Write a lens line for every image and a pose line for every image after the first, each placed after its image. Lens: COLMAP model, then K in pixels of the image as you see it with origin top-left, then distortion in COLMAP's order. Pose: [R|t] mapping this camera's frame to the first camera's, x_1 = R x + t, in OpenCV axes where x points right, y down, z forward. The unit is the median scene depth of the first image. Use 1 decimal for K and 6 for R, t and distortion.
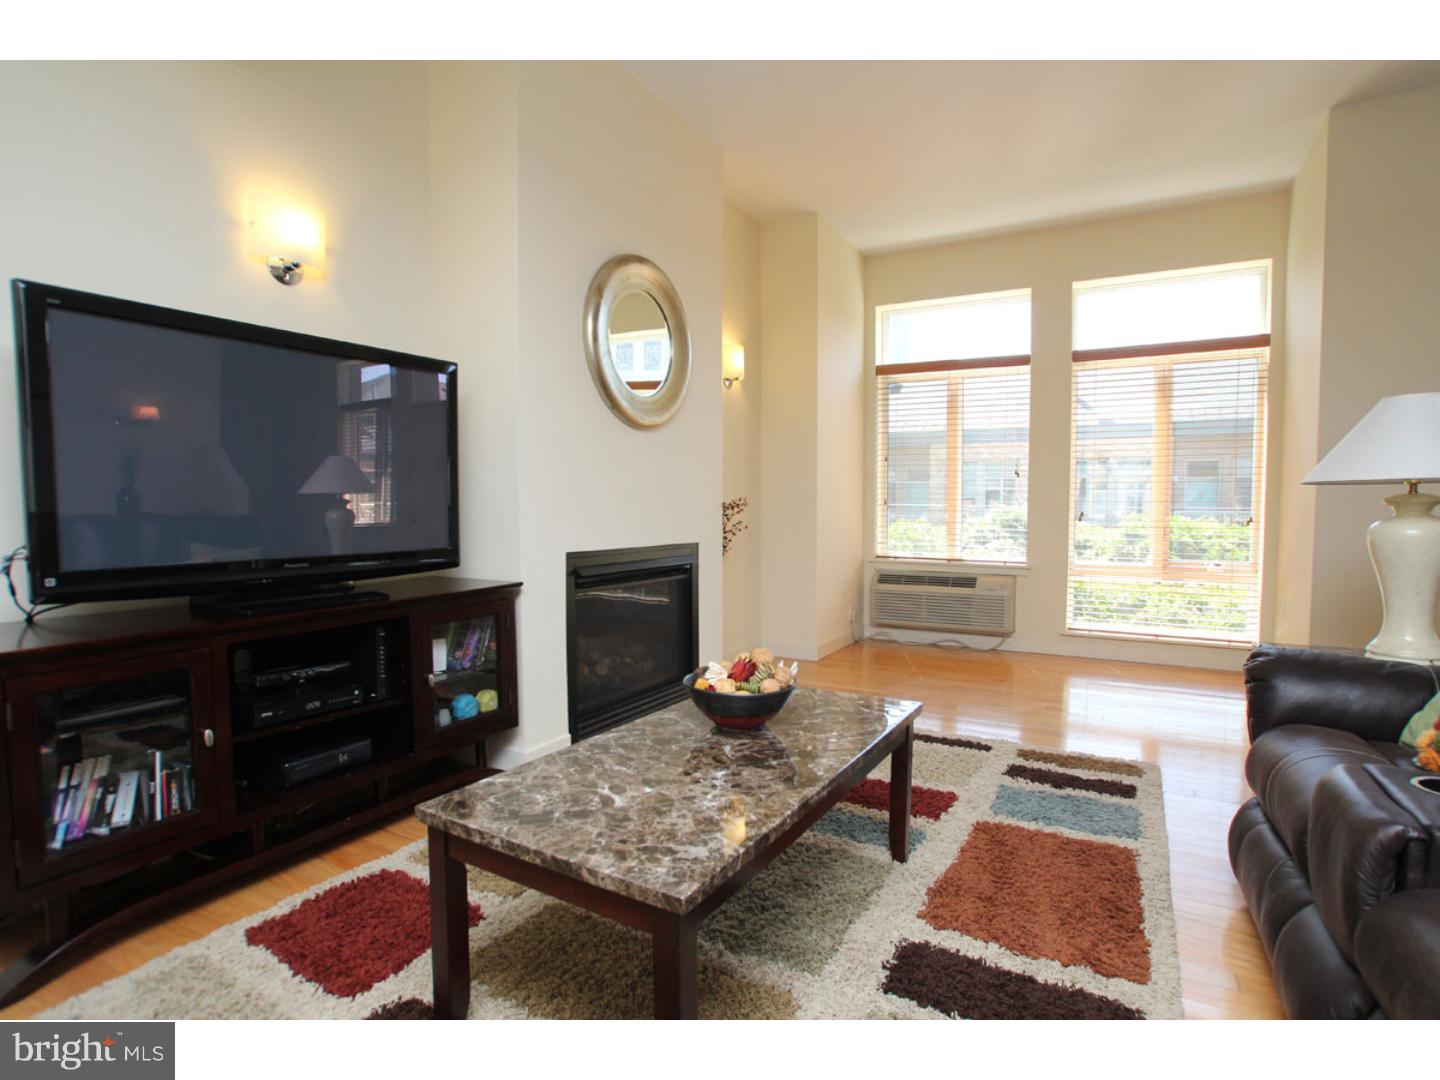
lens RADIAL K [[730.1, 0, 725.4], [0, 730.1, 541.6], [0, 0, 1]] dist [-0.055318, 0.023748]
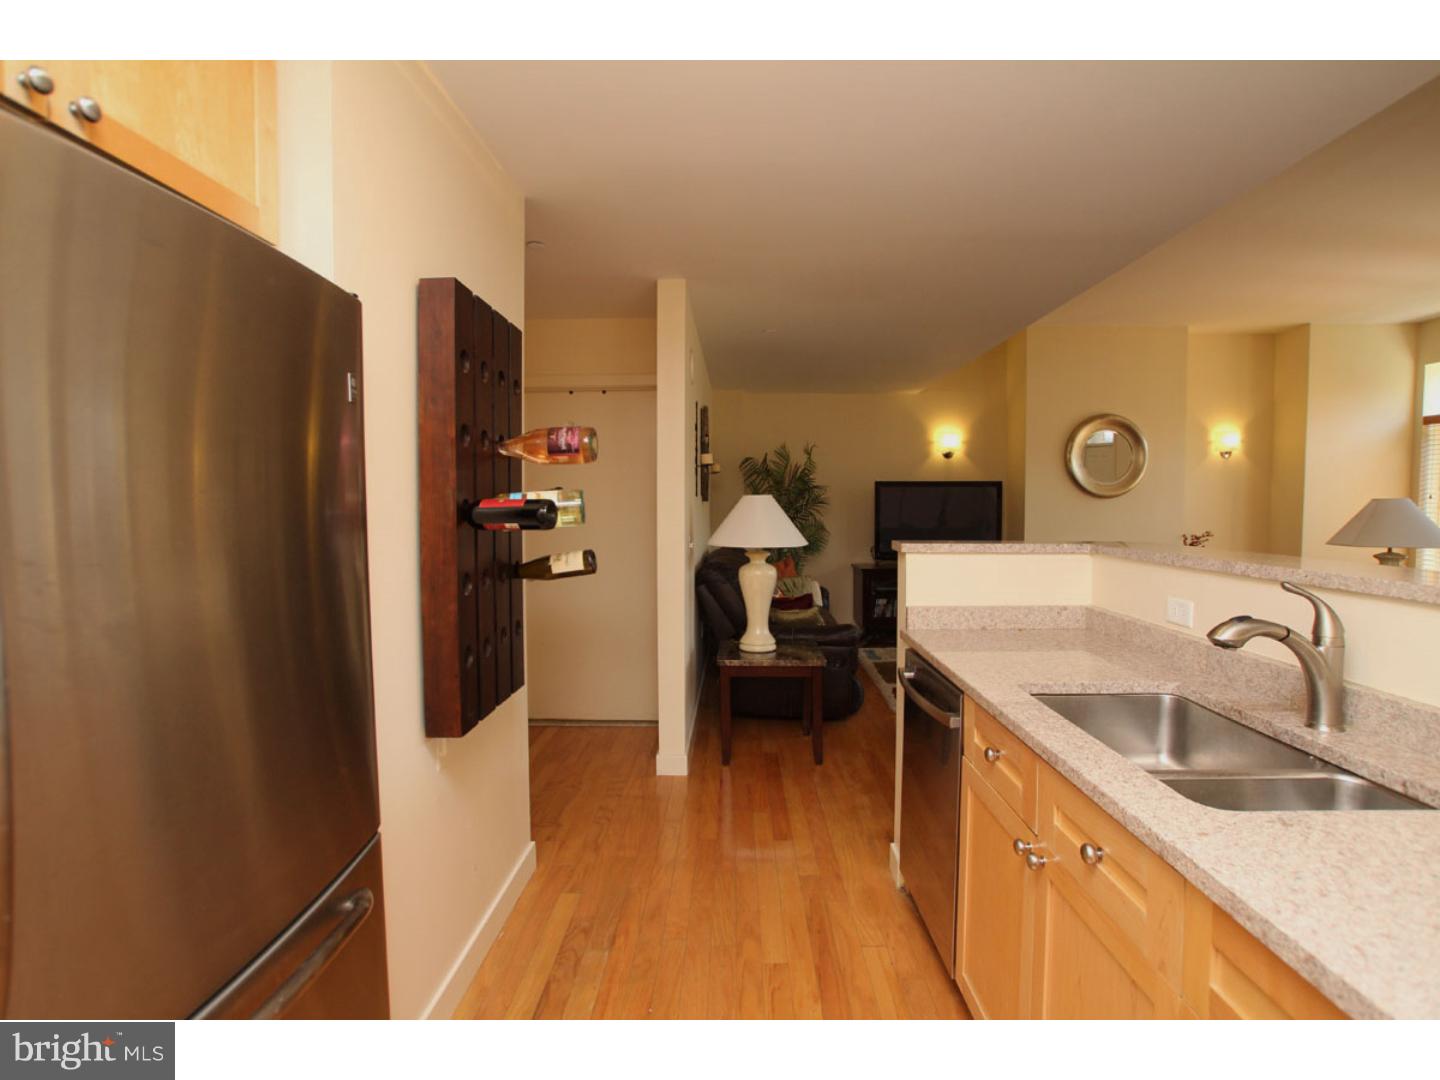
lens RADIAL K [[730.1, 0, 721.2], [0, 730.1, 540.4], [0, 0, 1]] dist [-0.055318, 0.023748]
pose [[0.468081, 0.044752, -0.882552, 0.875409], [-0.037805, 0.998817, 0.030597, -0.045051], [0.882877, 0.019043, 0.469219, -0.666798]]
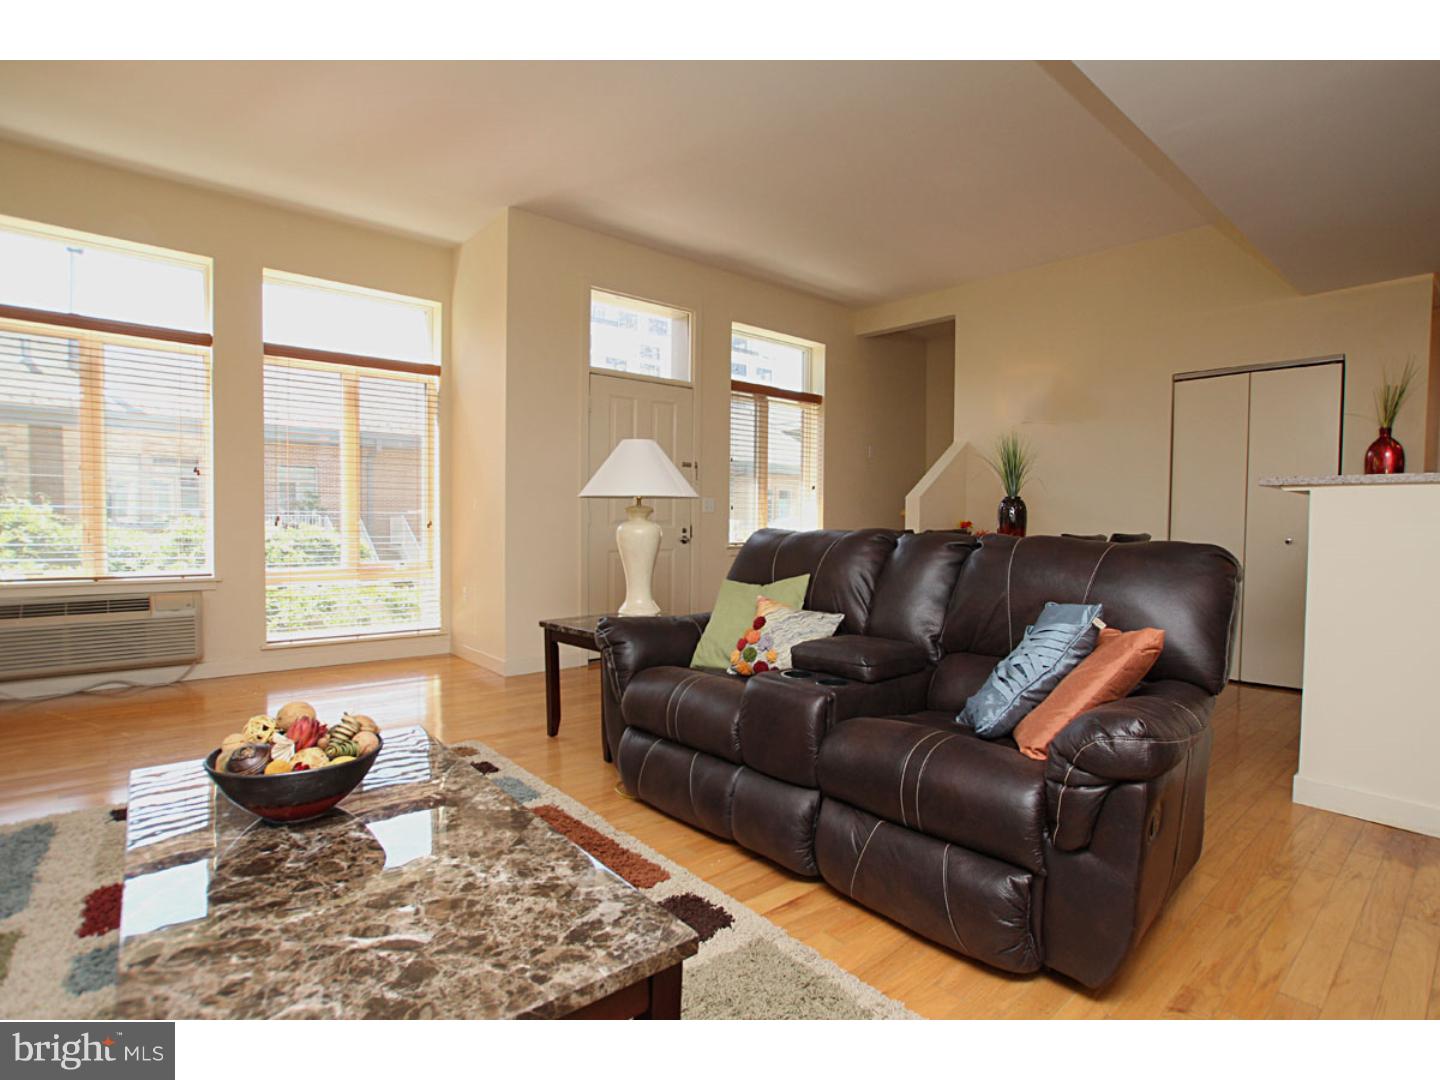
lens RADIAL K [[730.1, 0, 729.8], [0, 730.1, 543.1], [0, 0, 1]] dist [-0.055318, 0.023748]
pose [[0.334555, -0.029757, 0.941906, -0.208060], [0.032589, 0.999269, 0.019994, -0.006175], [-0.941813, 0.024006, 0.335280, 0.147229]]
